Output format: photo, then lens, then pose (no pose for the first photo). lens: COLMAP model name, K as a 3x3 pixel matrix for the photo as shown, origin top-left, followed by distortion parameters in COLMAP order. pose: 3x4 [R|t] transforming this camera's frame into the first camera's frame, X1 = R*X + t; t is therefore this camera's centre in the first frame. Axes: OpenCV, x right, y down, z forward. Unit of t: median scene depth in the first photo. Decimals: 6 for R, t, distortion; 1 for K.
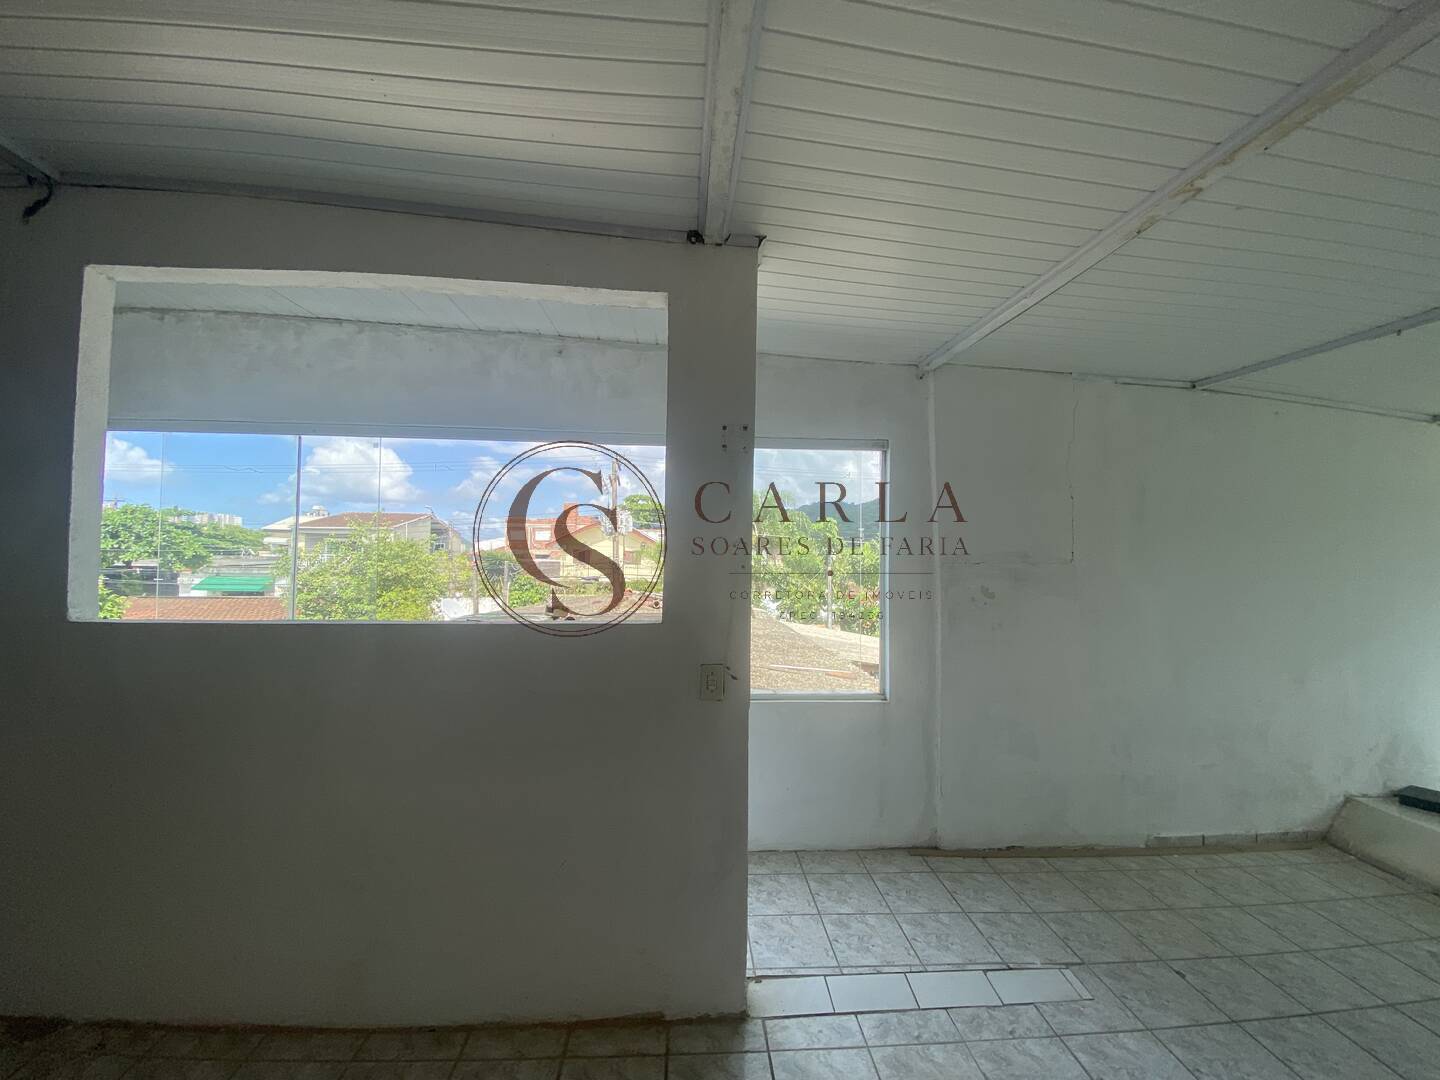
lens RADIAL K [[575.0, 0, 720.0], [0, 575.0, 540.0], [0, 0, 1]] dist [0.016401, 0.000119]
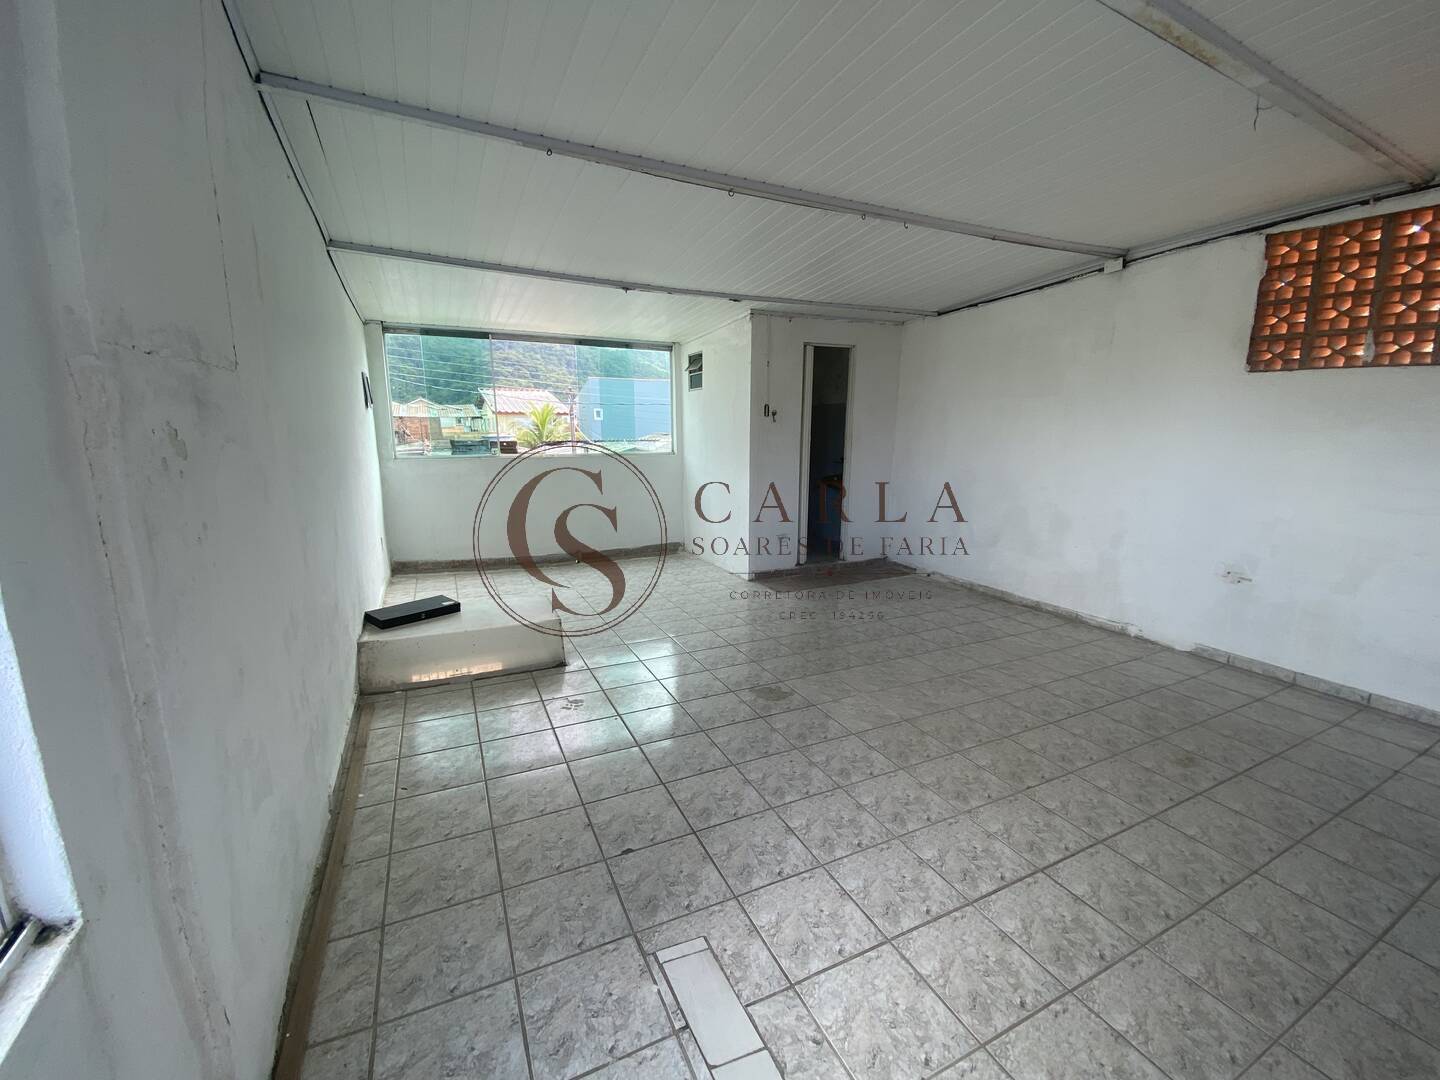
lens RADIAL K [[582.8, 0, 720.0], [0, 582.8, 540.0], [0, 0, 1]] dist [0.015169, -0.018413]
pose [[-0.370868, -0.187199, 0.909623, 0.014189], [-0.035574, 0.981618, 0.187512, 0.099848], [-0.928004, 0.037183, -0.370710, 1.118029]]
